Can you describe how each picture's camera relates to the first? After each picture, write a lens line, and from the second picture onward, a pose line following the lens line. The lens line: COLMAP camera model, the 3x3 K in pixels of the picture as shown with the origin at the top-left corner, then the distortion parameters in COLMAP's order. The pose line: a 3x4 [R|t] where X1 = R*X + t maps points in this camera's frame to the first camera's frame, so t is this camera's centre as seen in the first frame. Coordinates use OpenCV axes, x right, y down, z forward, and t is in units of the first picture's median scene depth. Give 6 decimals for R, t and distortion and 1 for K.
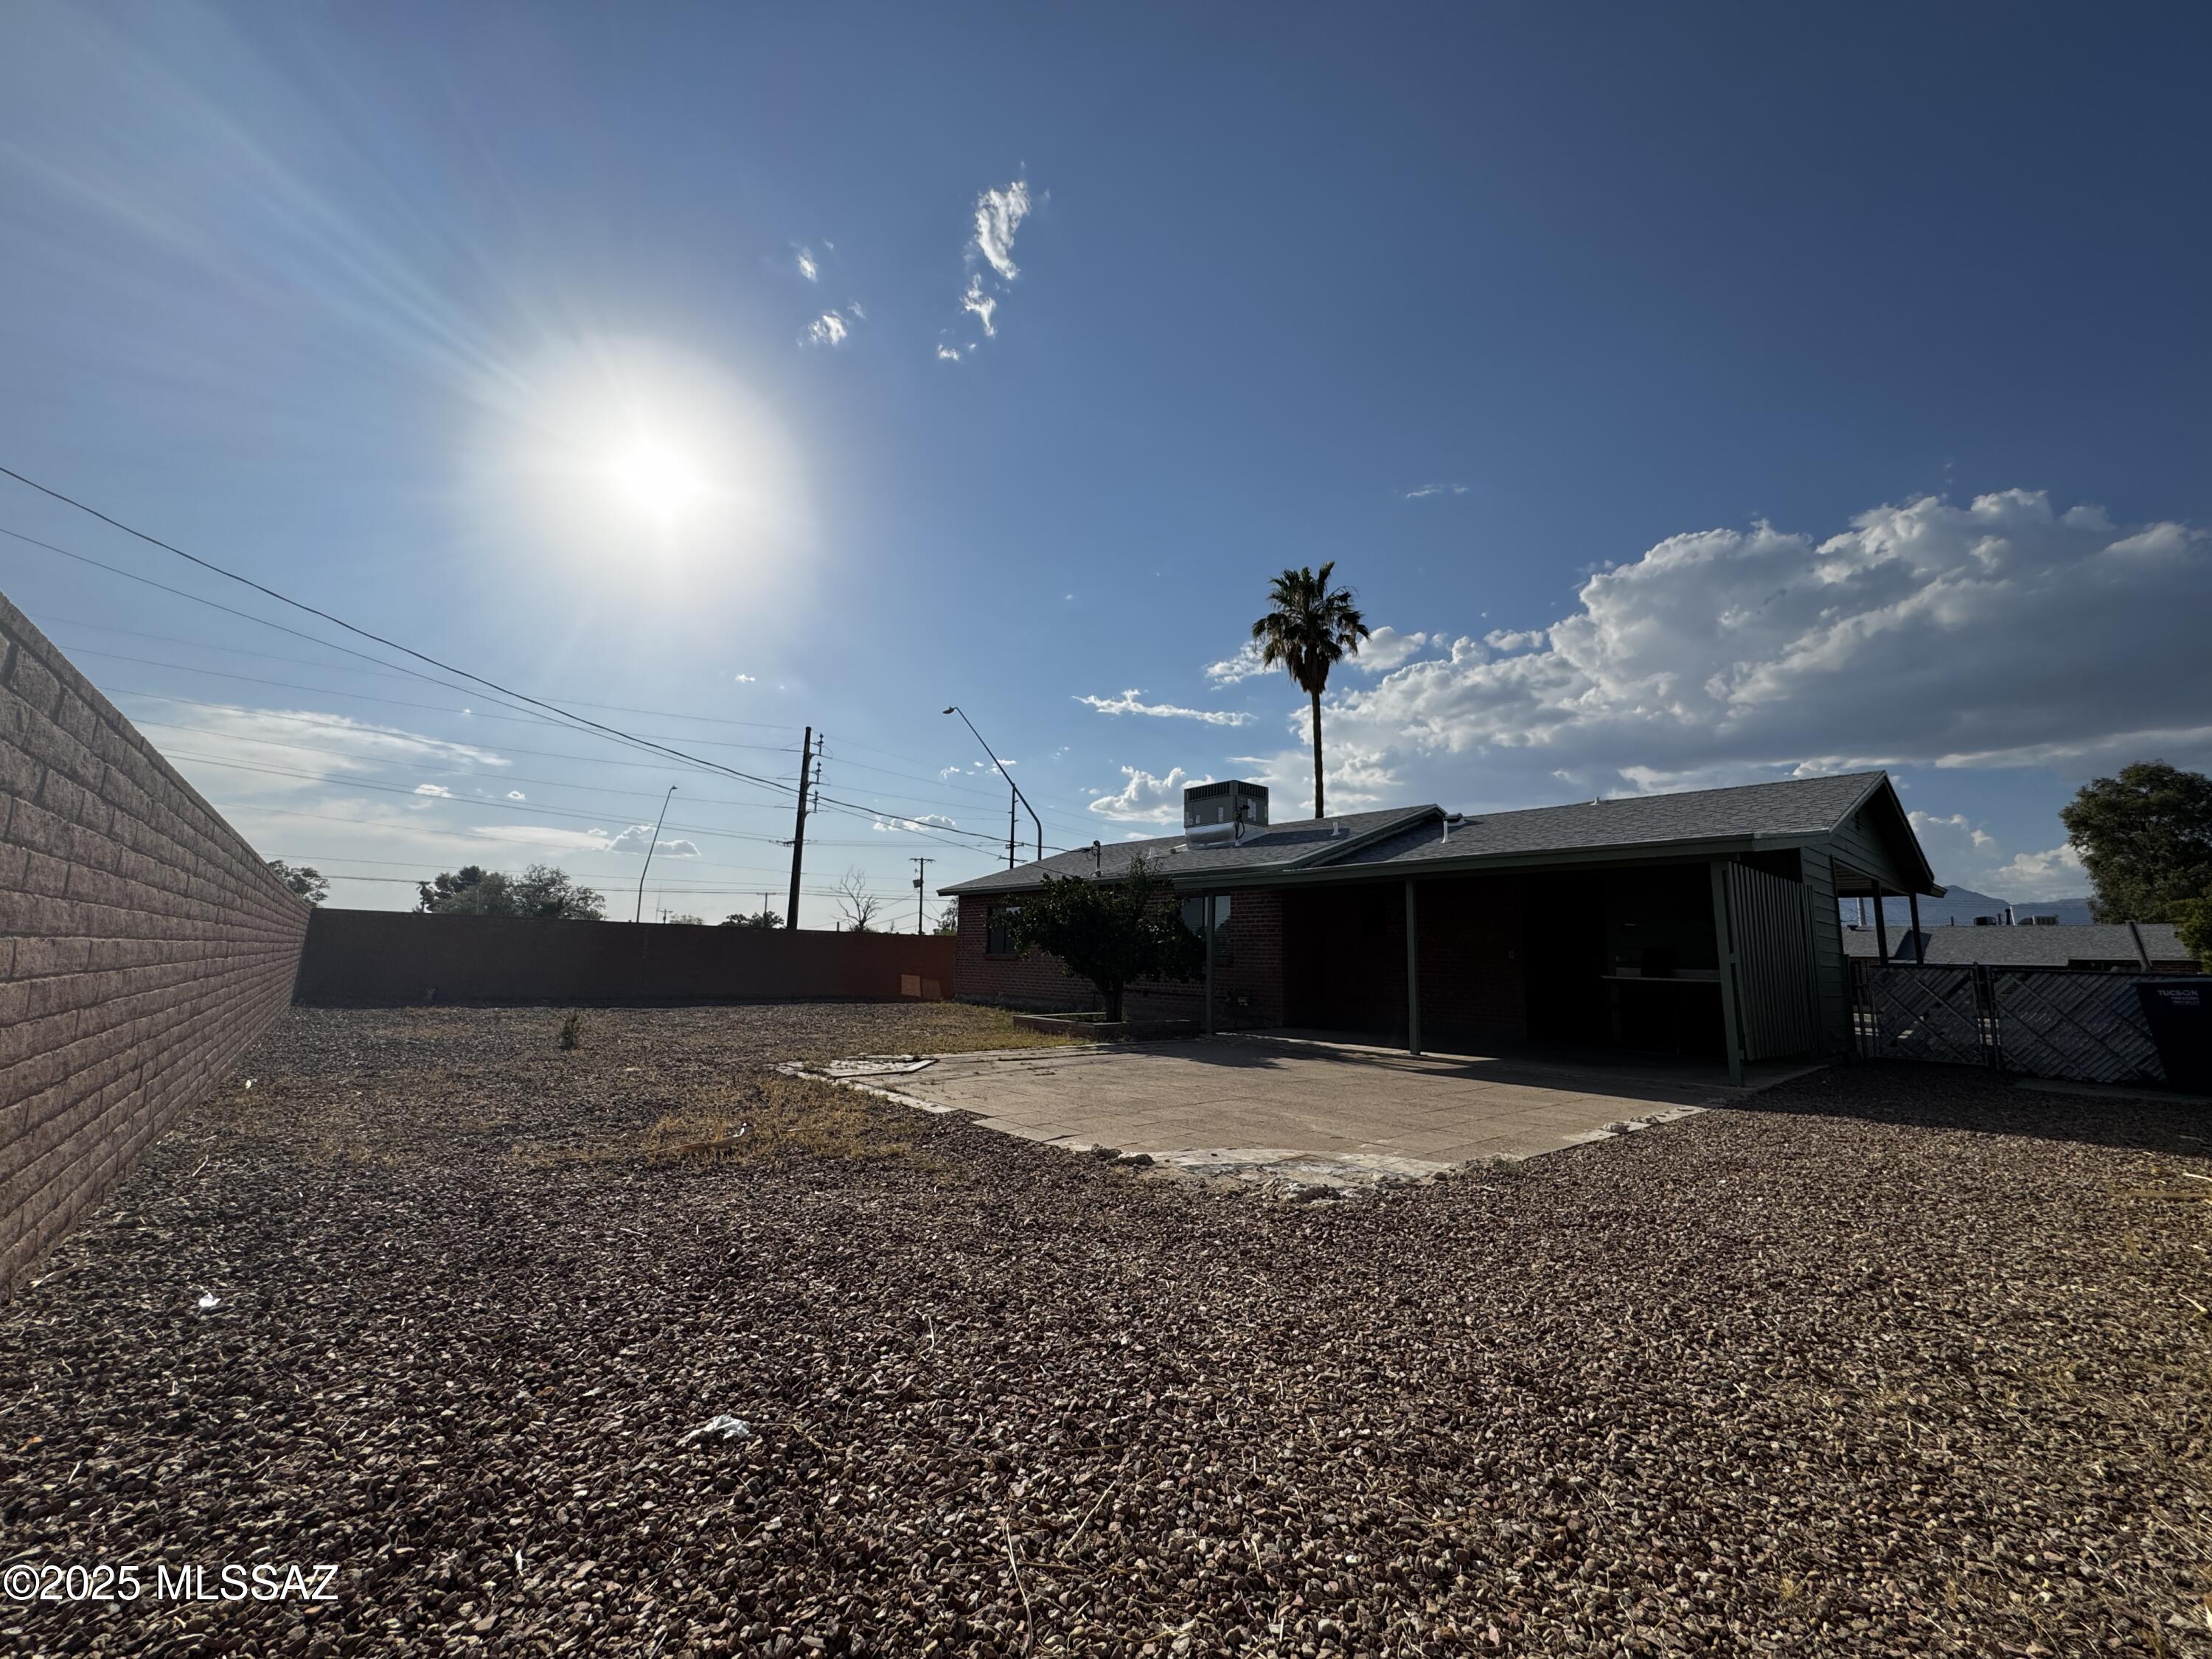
lens RADIAL K [[883.6, 0, 1106.0], [0, 883.6, 829.5], [0, 0, 1]] dist [-0.001923, 0.000123]
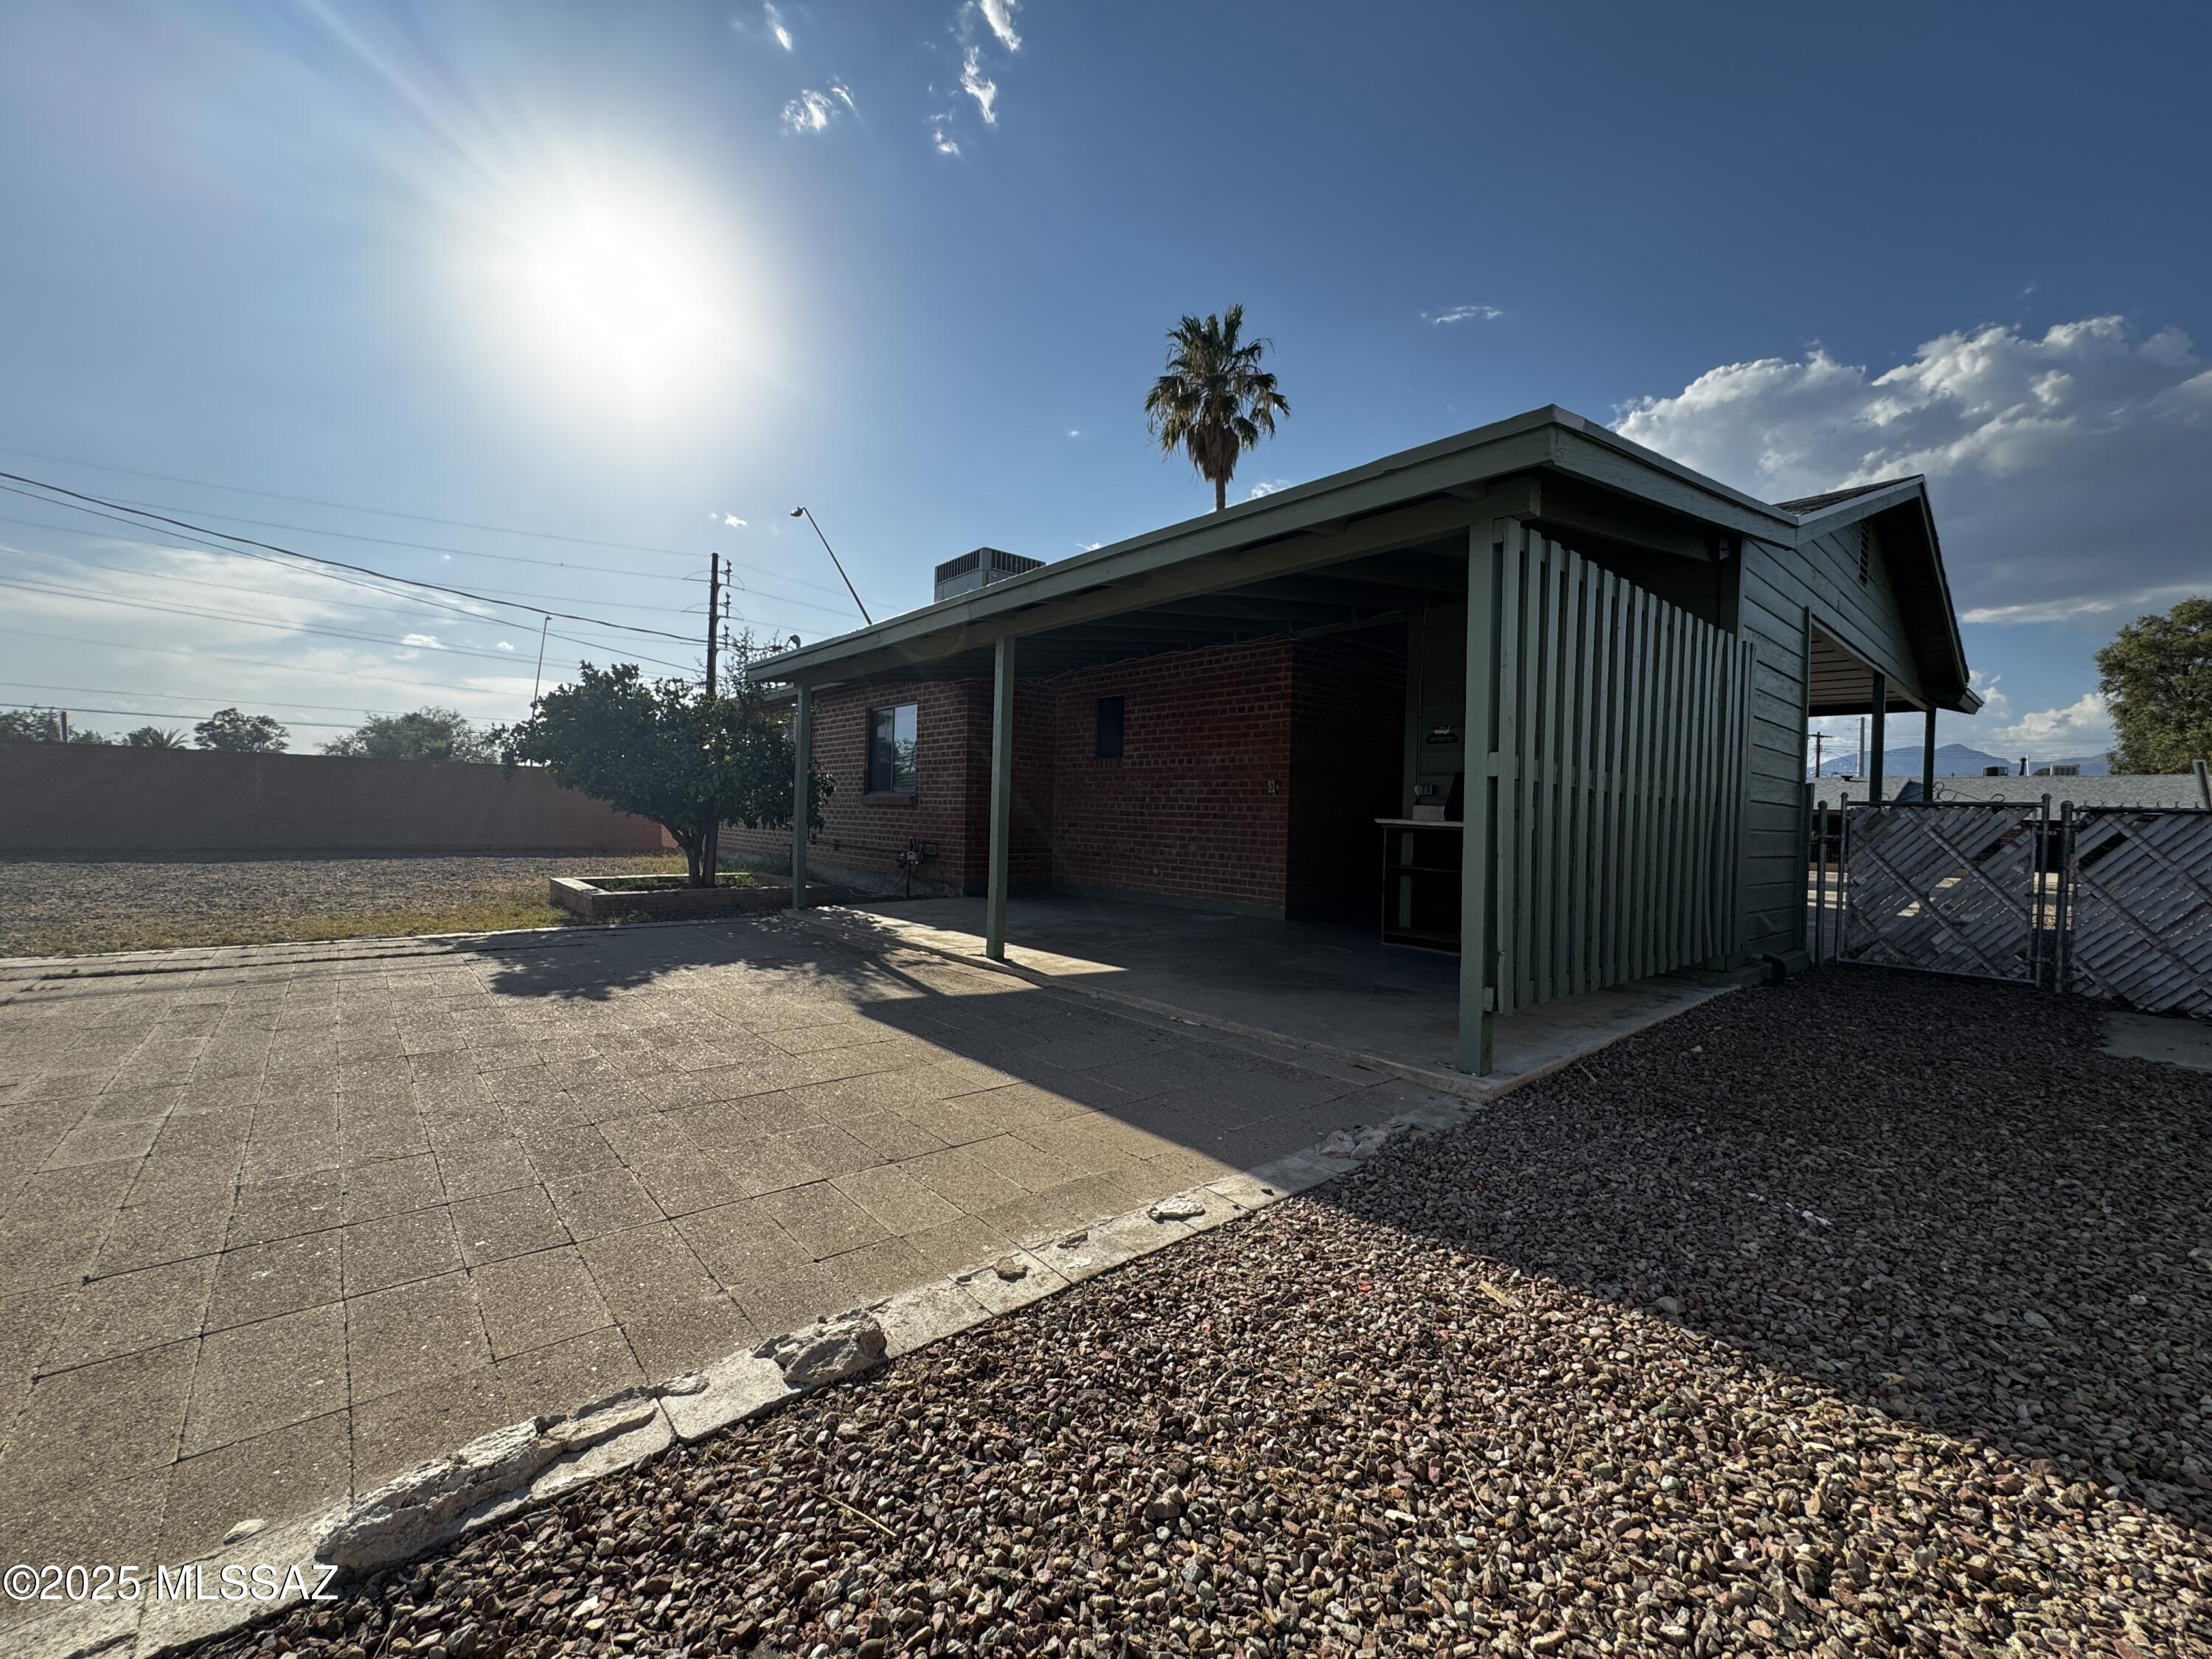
lens RADIAL K [[868.9, 0, 1112.5], [0, 868.9, 834.1], [0, 0, 1]] dist [0.018738, -0.008332]
pose [[0.999991, 0.004067, 0.001004, 0.076094], [-0.004178, 0.985736, 0.168247, 0.015801], [-0.000305, -0.168250, 0.985744, 0.085395]]
